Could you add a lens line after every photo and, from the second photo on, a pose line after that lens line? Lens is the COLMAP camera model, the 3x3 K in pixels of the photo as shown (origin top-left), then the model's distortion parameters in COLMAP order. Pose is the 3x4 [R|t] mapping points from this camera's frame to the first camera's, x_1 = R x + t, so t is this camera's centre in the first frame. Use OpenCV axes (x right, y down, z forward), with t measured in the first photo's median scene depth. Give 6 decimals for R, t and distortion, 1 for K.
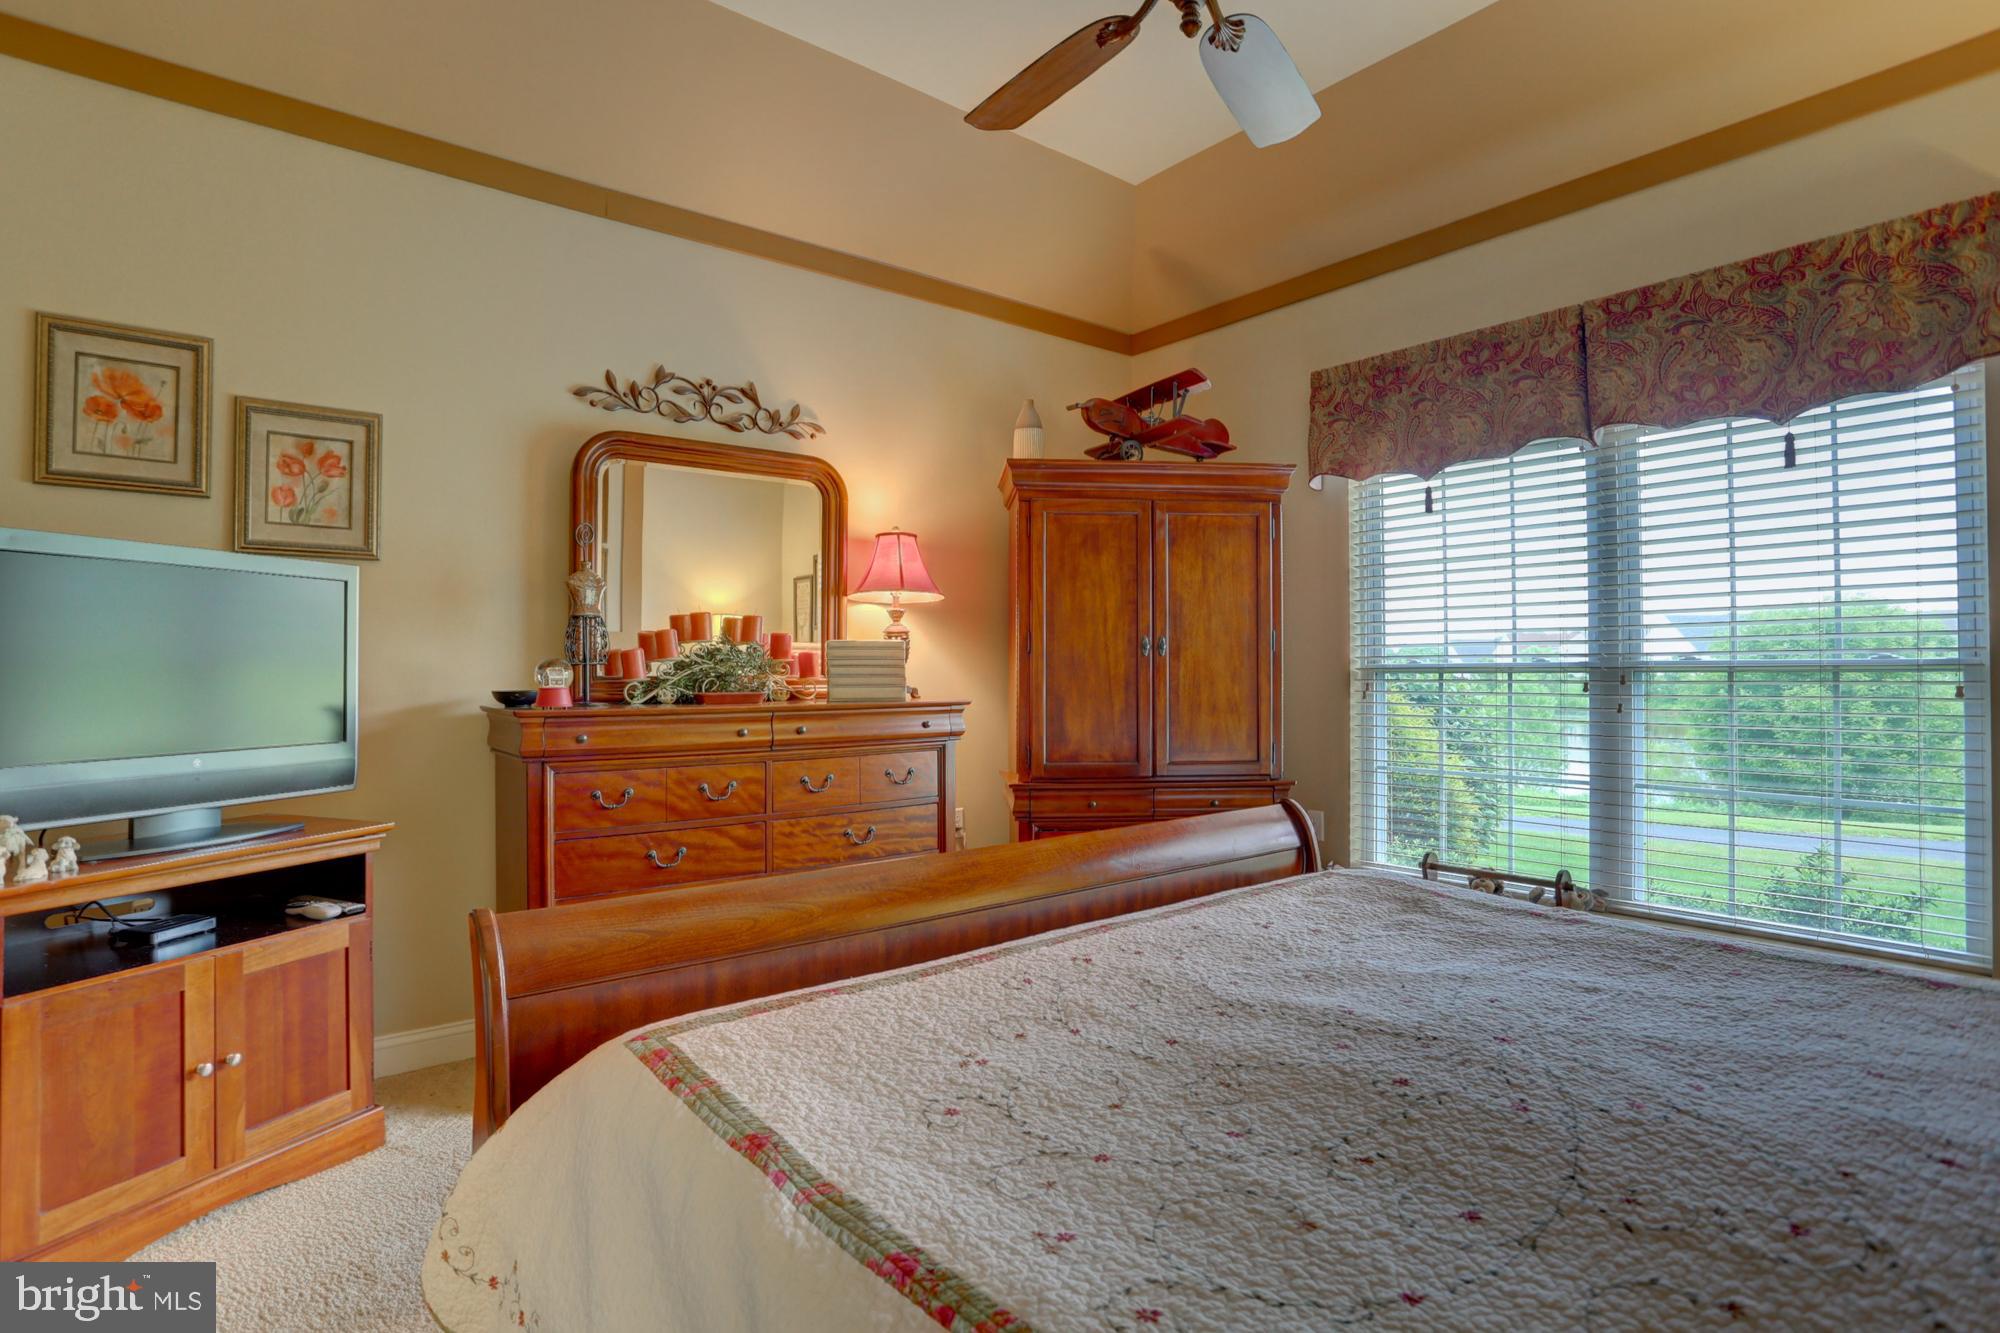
lens RADIAL K [[998.0, 0, 1003.8], [0, 998.0, 658.8], [0, 0, 1]] dist [-0.074294, 0.031416]
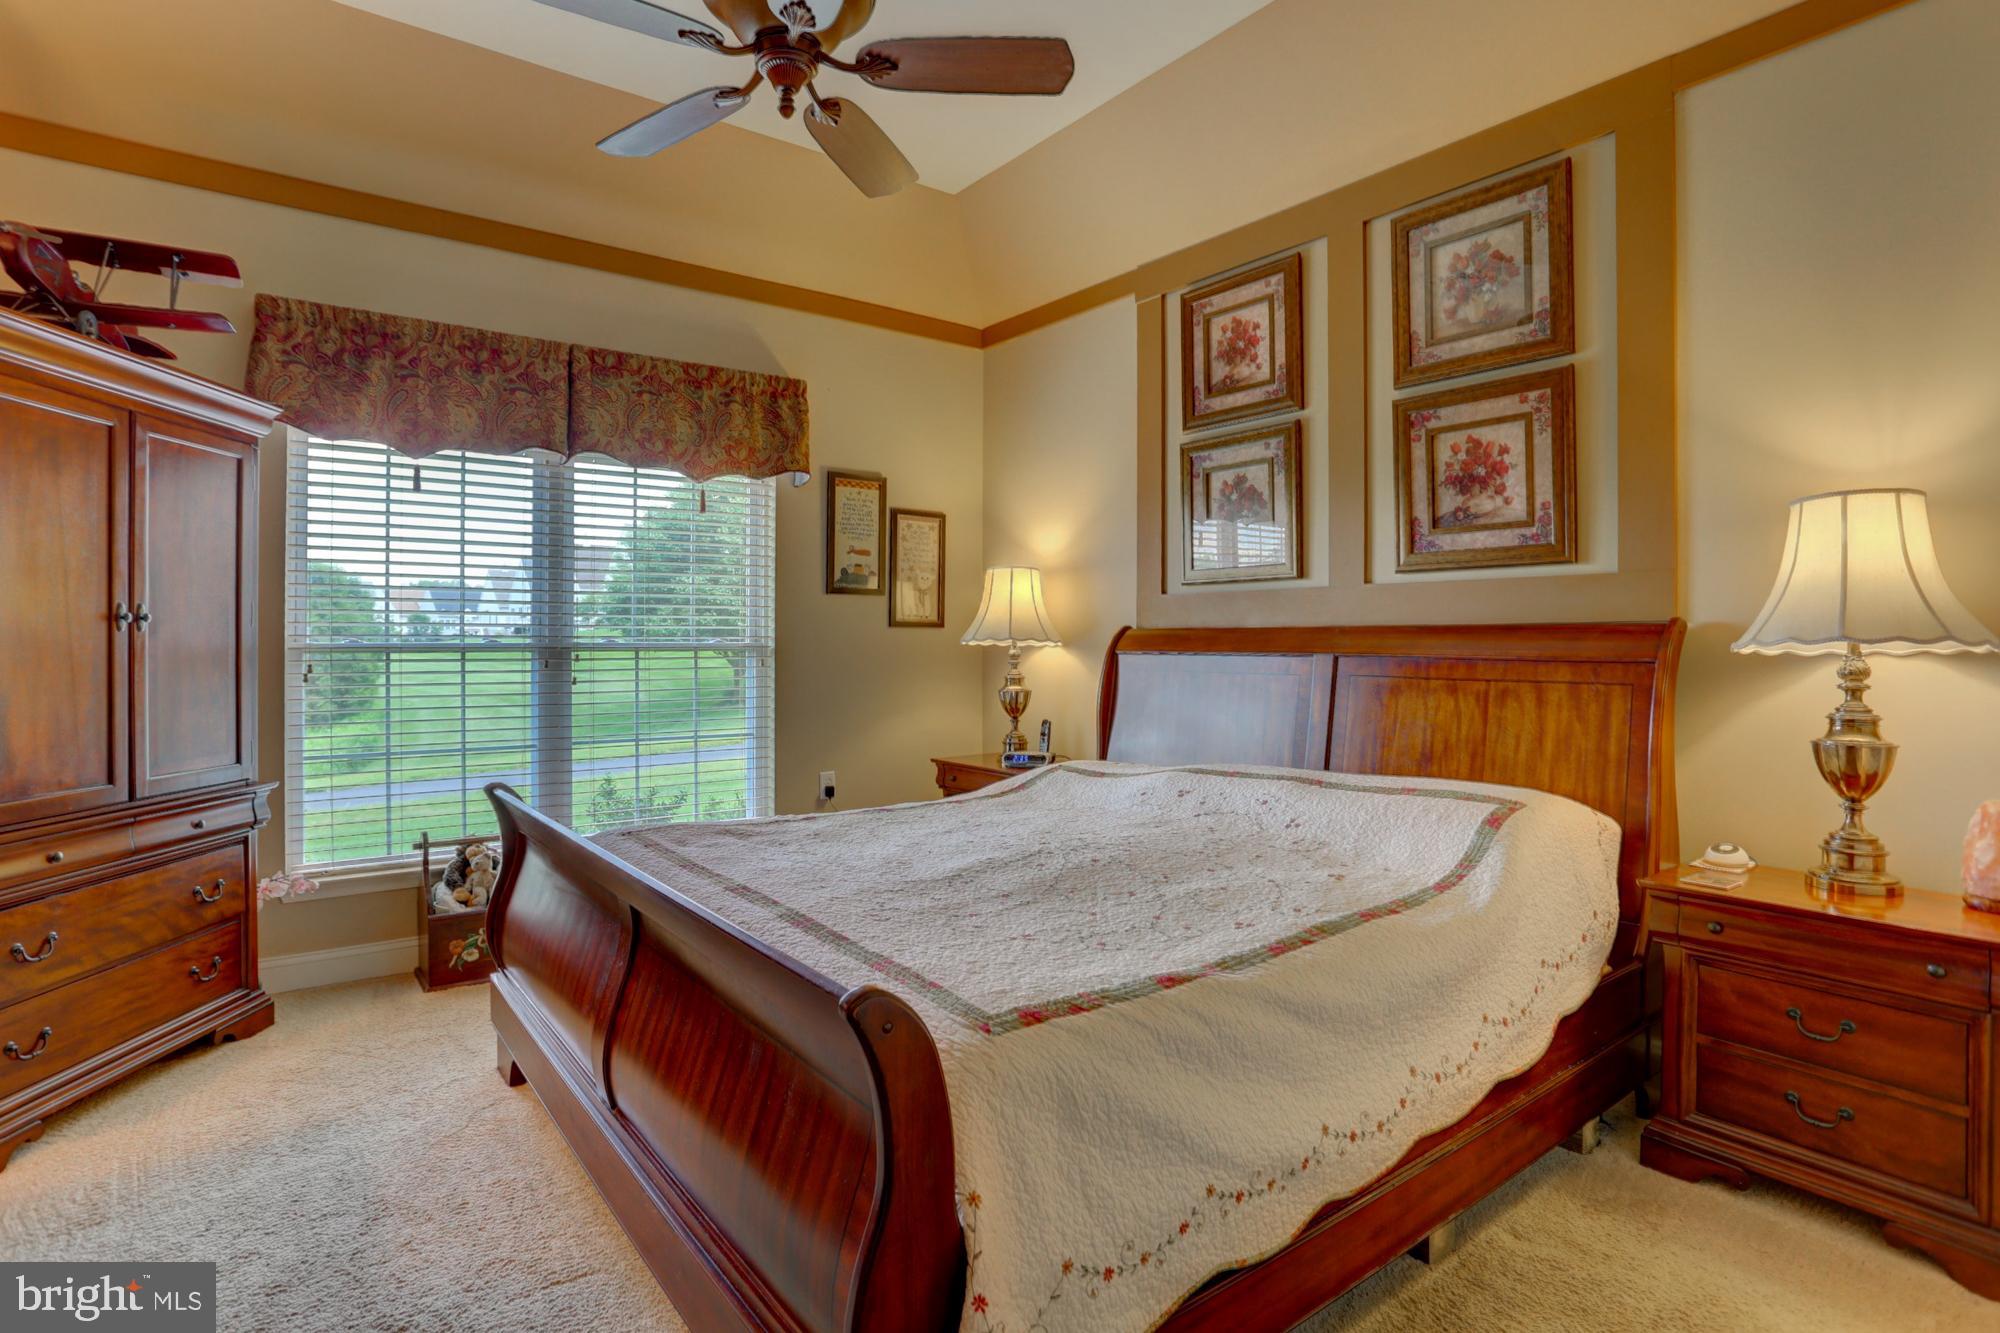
lens RADIAL K [[998.0, 0, 1003.8], [0, 998.0, 658.8], [0, 0, 1]] dist [-0.074294, 0.031416]
pose [[0.027992, -0.013799, 0.999513, -0.607975], [-0.015366, 0.999781, 0.014233, -0.001999], [-0.999490, -0.015757, 0.027774, 0.423925]]
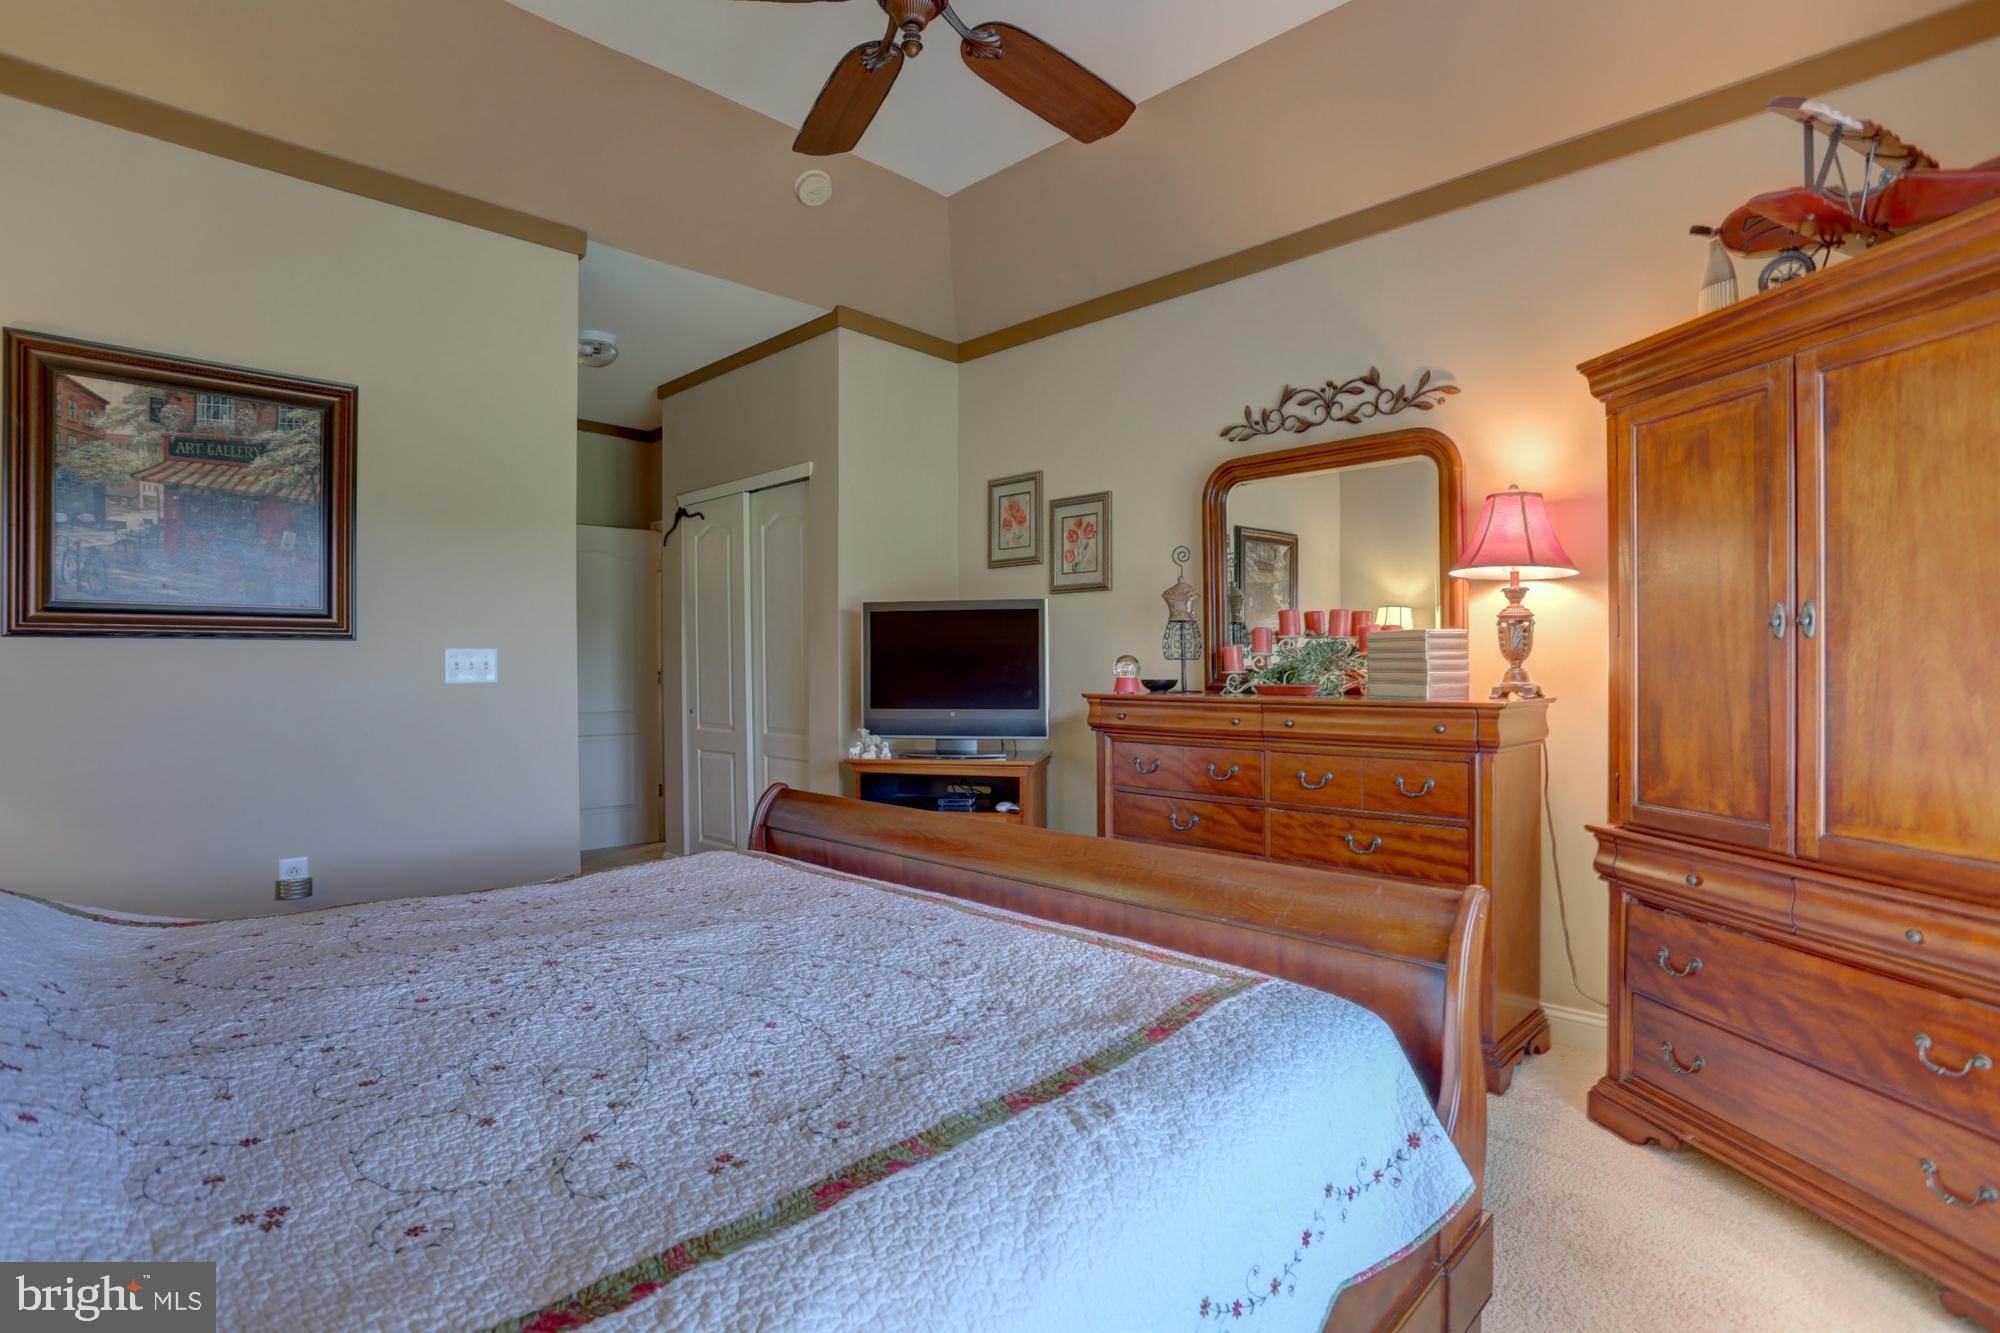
lens RADIAL K [[998.0, 0, 1003.8], [0, 998.0, 658.8], [0, 0, 1]] dist [-0.074294, 0.031416]
pose [[0.107965, -0.003983, -0.994147, 0.746427], [0.015070, 0.999884, -0.002370, 0.004339], [0.994040, -0.014726, 0.108013, 0.594551]]
